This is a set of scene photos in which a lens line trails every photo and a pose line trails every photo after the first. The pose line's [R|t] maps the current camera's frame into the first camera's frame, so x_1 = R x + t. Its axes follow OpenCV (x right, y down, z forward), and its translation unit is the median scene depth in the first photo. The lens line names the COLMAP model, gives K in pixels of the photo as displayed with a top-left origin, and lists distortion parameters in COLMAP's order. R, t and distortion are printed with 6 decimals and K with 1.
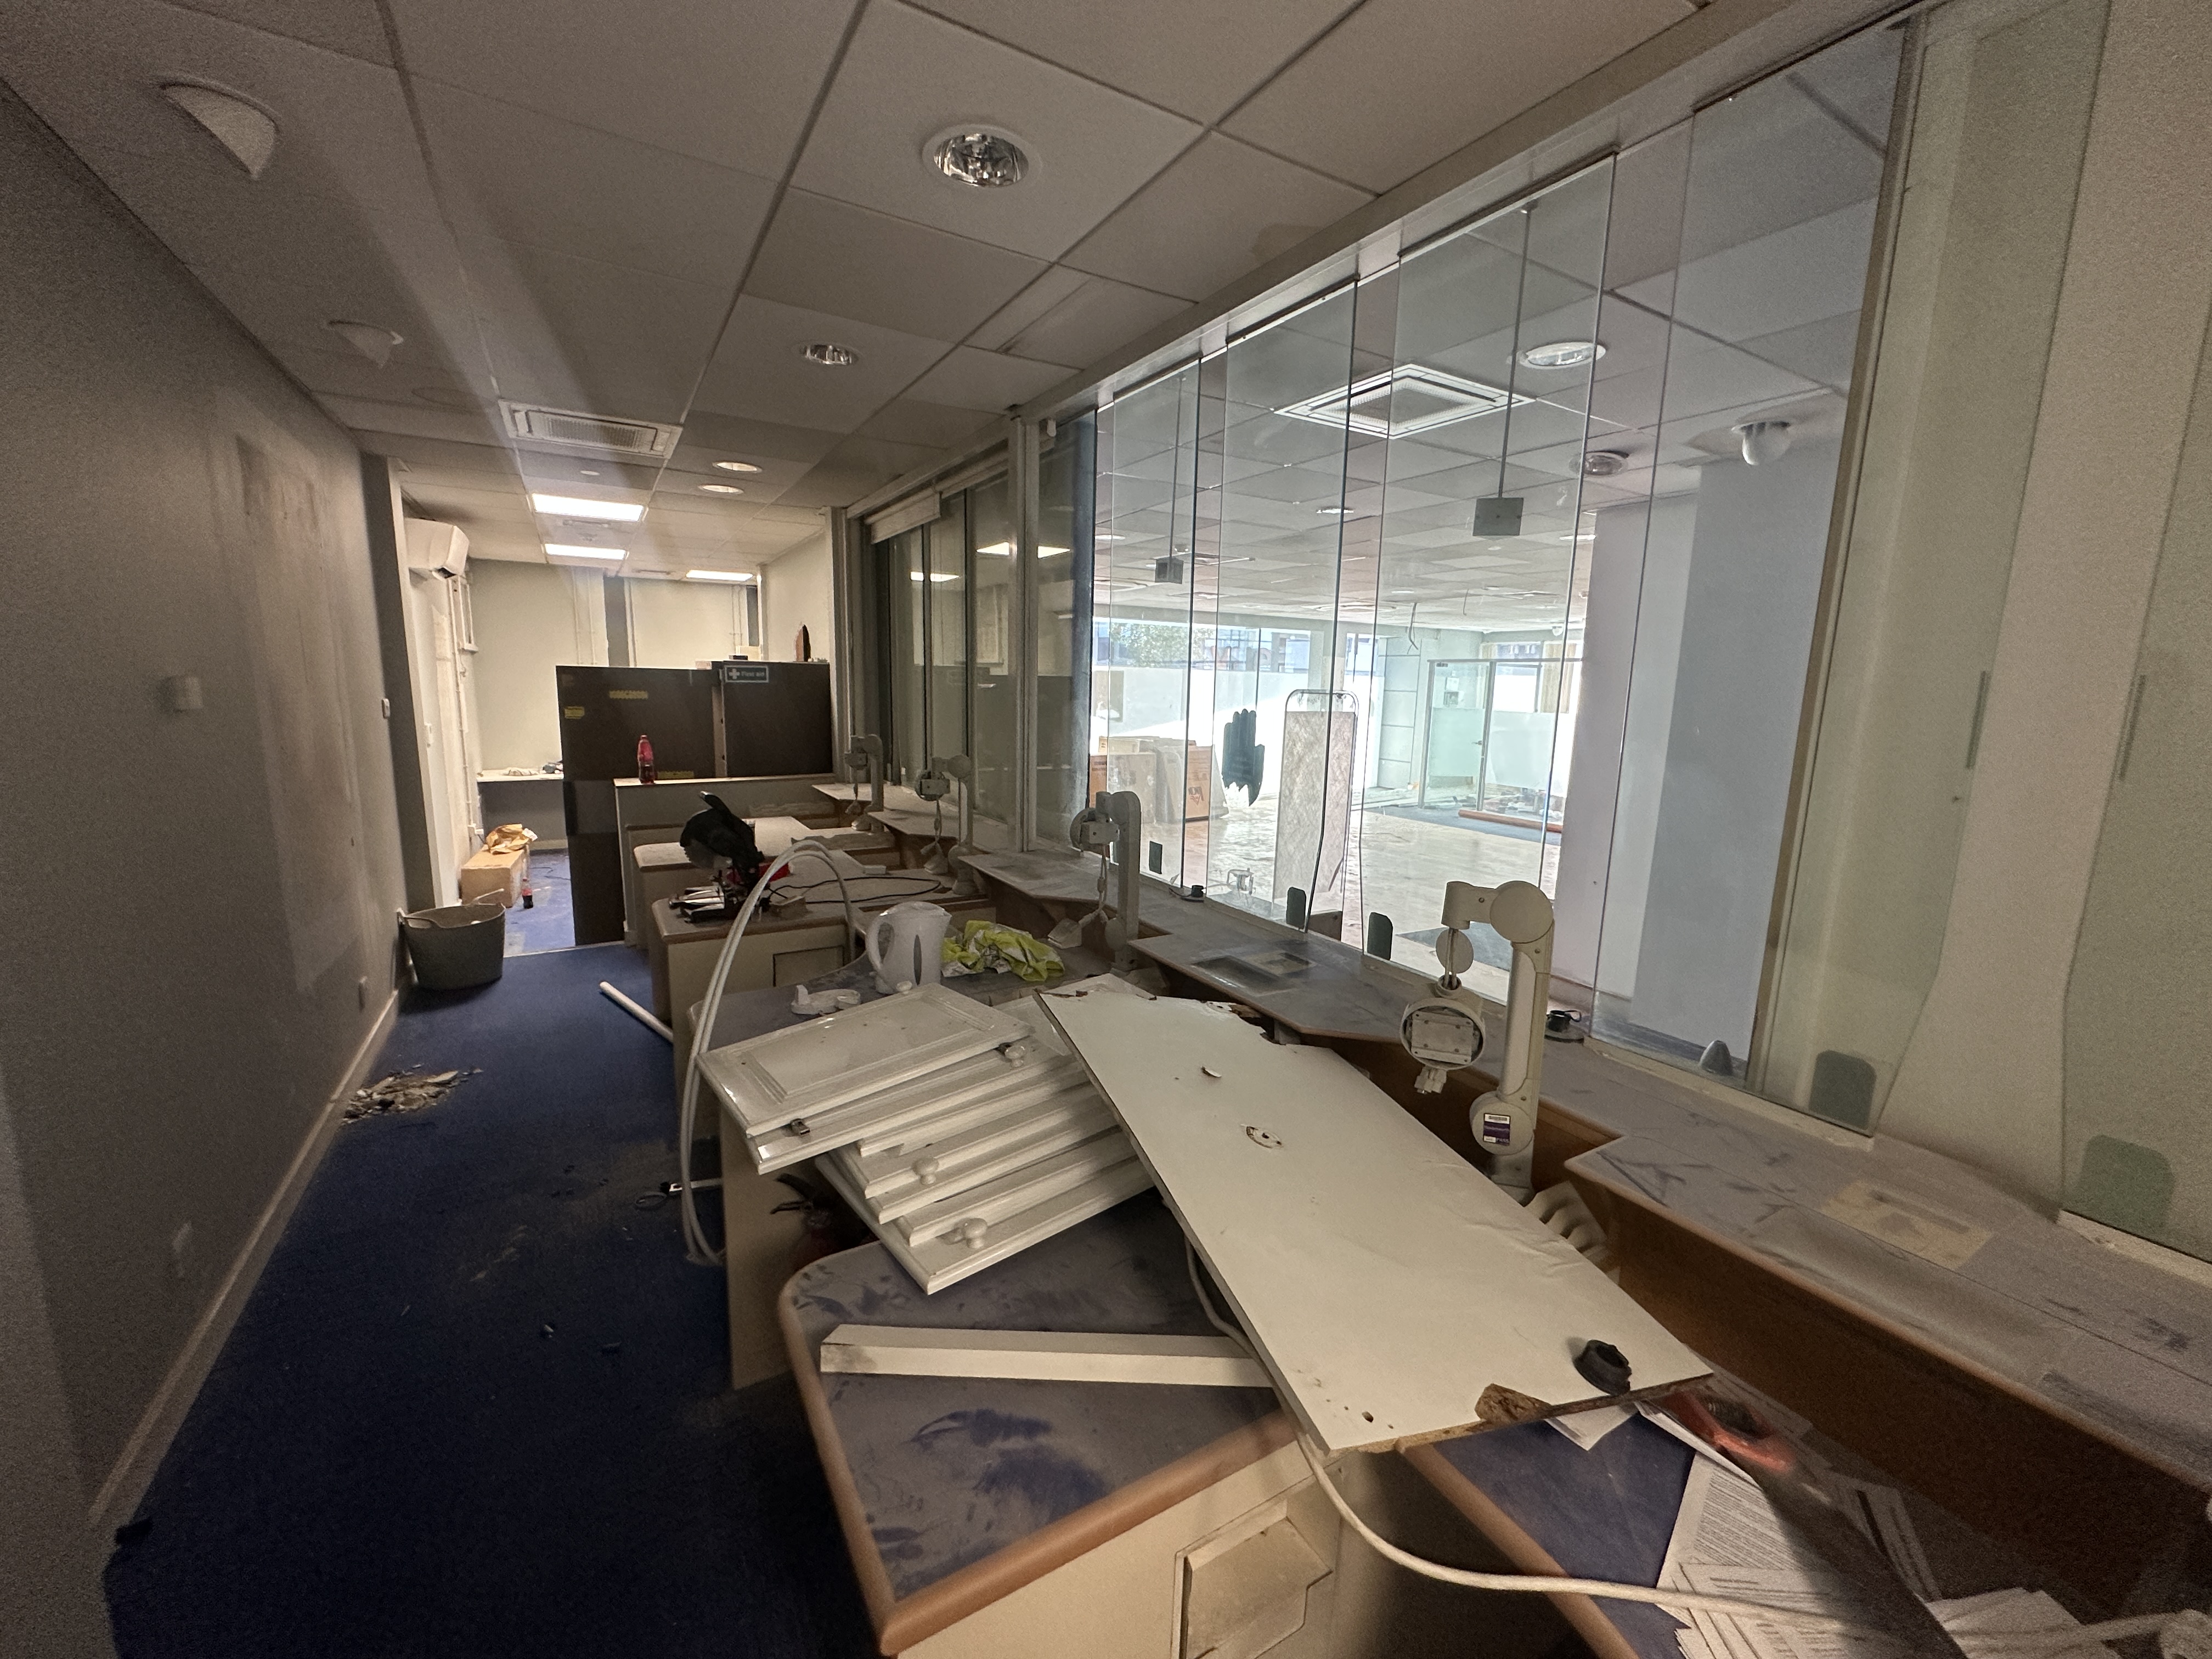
lens RADIAL K [[883.9, 0, 1106.1], [0, 883.9, 831.0], [0, 0, 1]] dist [-0.006608, 0.001354]
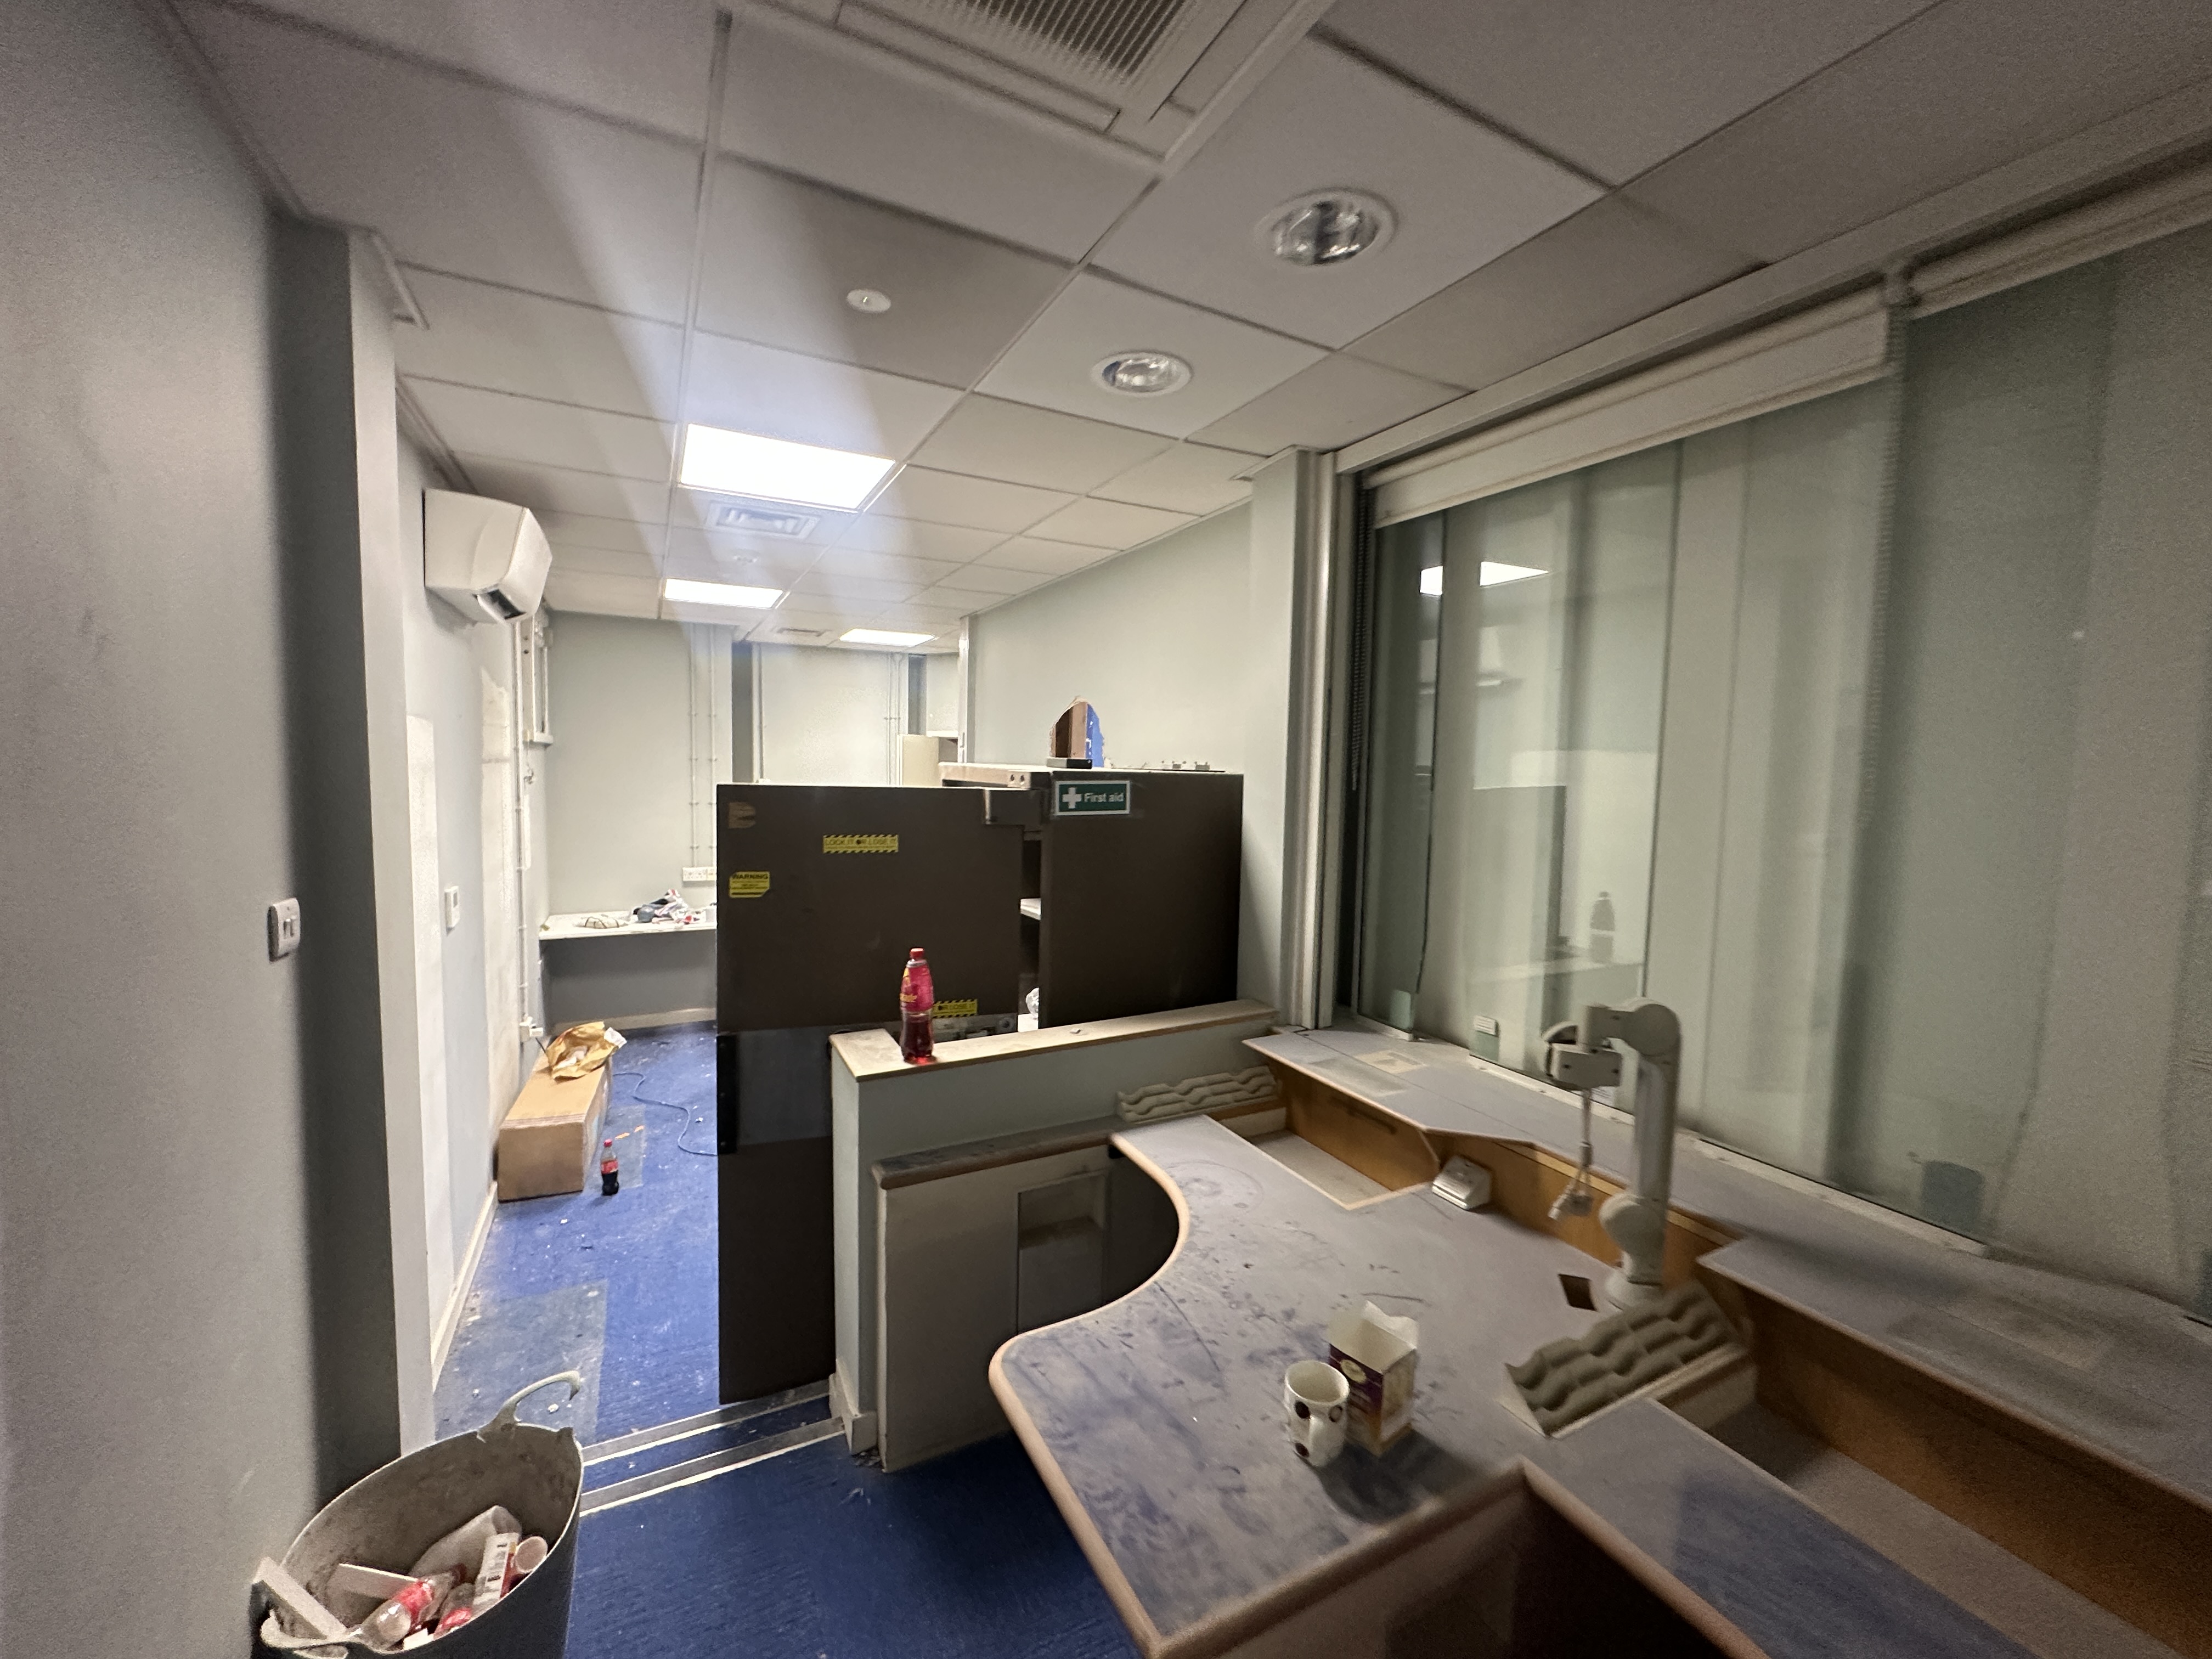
lens RADIAL K [[878.9, 0, 1109.5], [0, 878.9, 831.3], [0, 0, 1]] dist [-0.000246, 0.000139]
pose [[0.998856, 0.003395, -0.047701, -0.309321], [-0.007829, 0.995628, -0.093080, -0.094941], [0.047177, 0.093347, 0.994515, 0.432750]]
